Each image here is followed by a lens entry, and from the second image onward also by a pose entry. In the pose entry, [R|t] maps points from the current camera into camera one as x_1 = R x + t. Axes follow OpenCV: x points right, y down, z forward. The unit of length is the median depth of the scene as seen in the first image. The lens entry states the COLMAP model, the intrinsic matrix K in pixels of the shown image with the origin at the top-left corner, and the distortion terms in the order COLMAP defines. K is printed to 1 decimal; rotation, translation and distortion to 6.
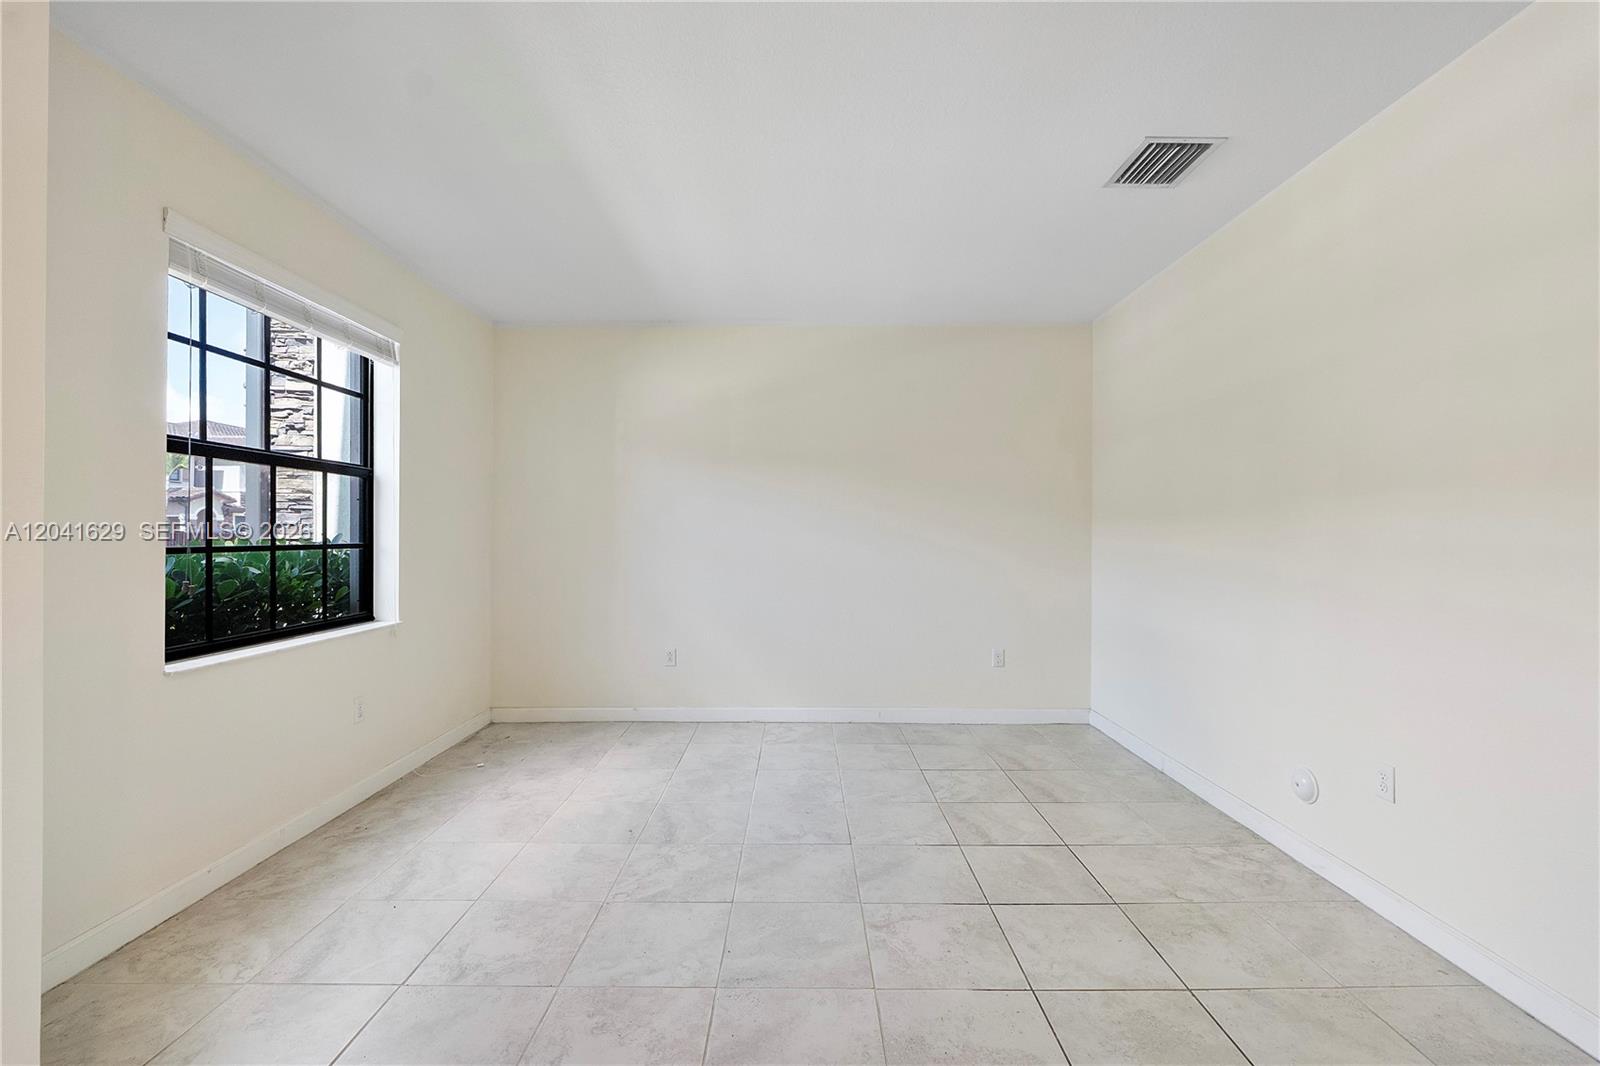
lens RADIAL K [[678.0, 0, 801.7], [0, 678.0, 530.8], [0, 0, 1]] dist [-0.006302, -0.000574]
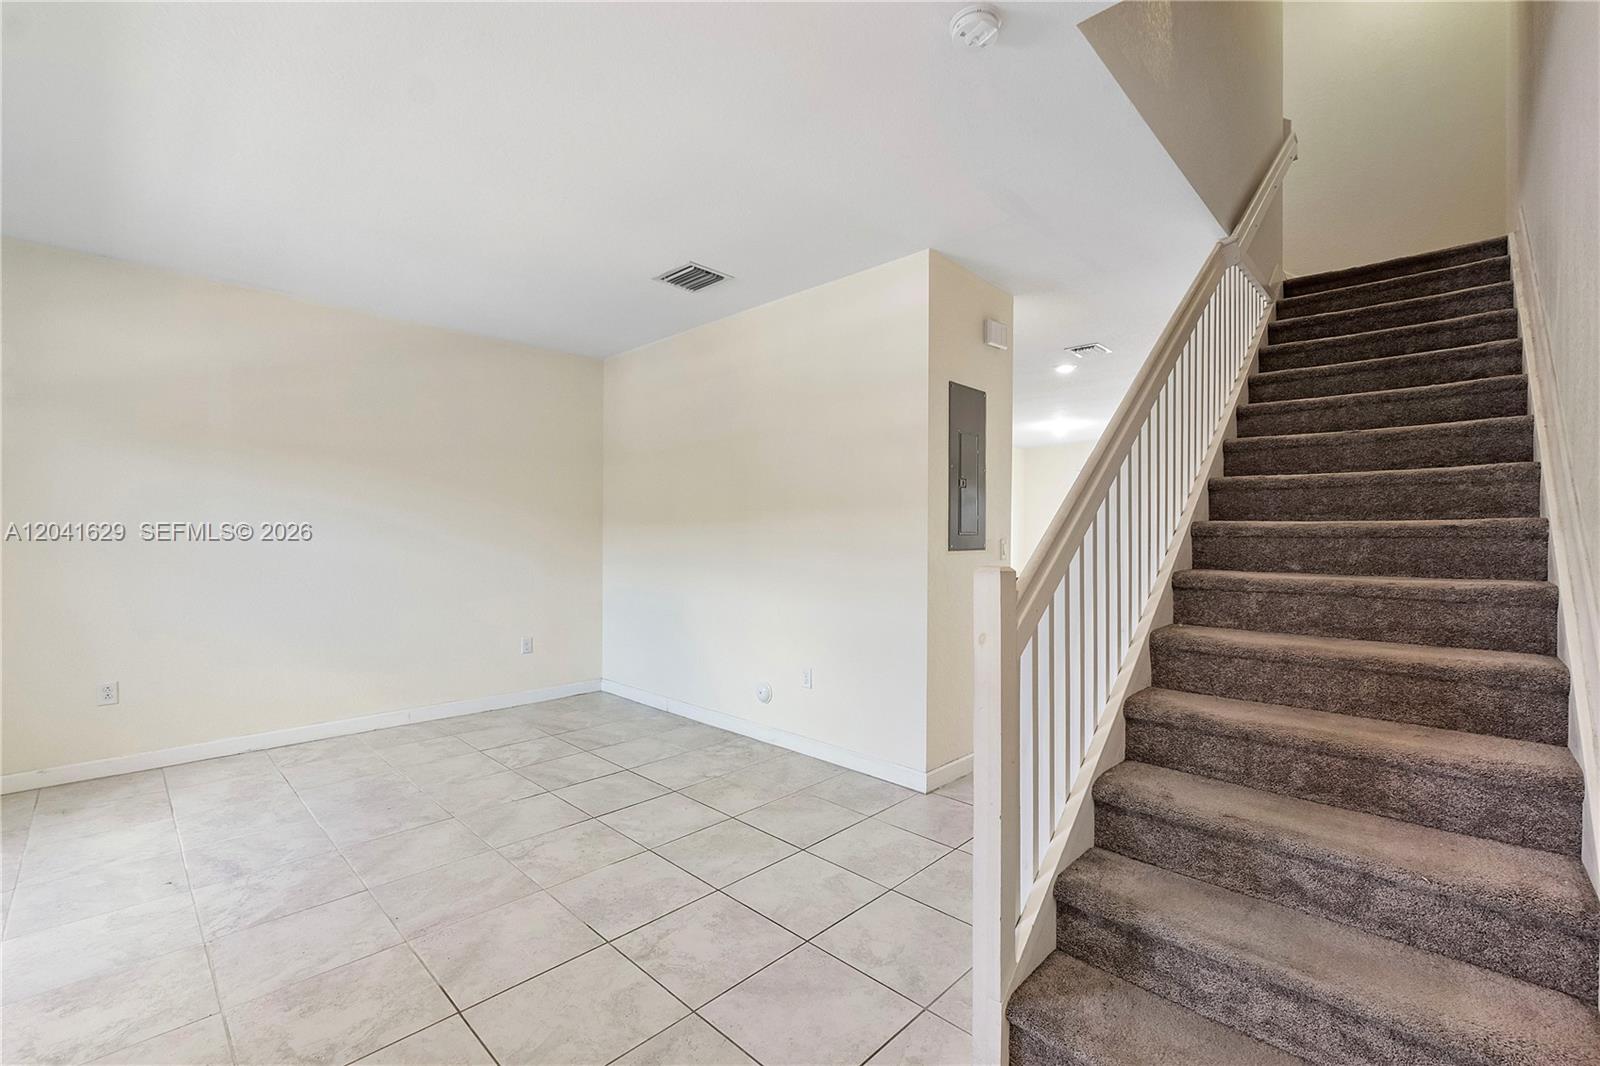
lens RADIAL K [[678.0, 0, 798.6], [0, 678.0, 534.1], [0, 0, 1]] dist [-0.006302, -0.000574]
pose [[0.697780, 0.001078, 0.716311, -0.322094], [-0.005560, 0.999977, 0.003911, -0.004028], [-0.716290, -0.006711, 0.697770, -0.162368]]
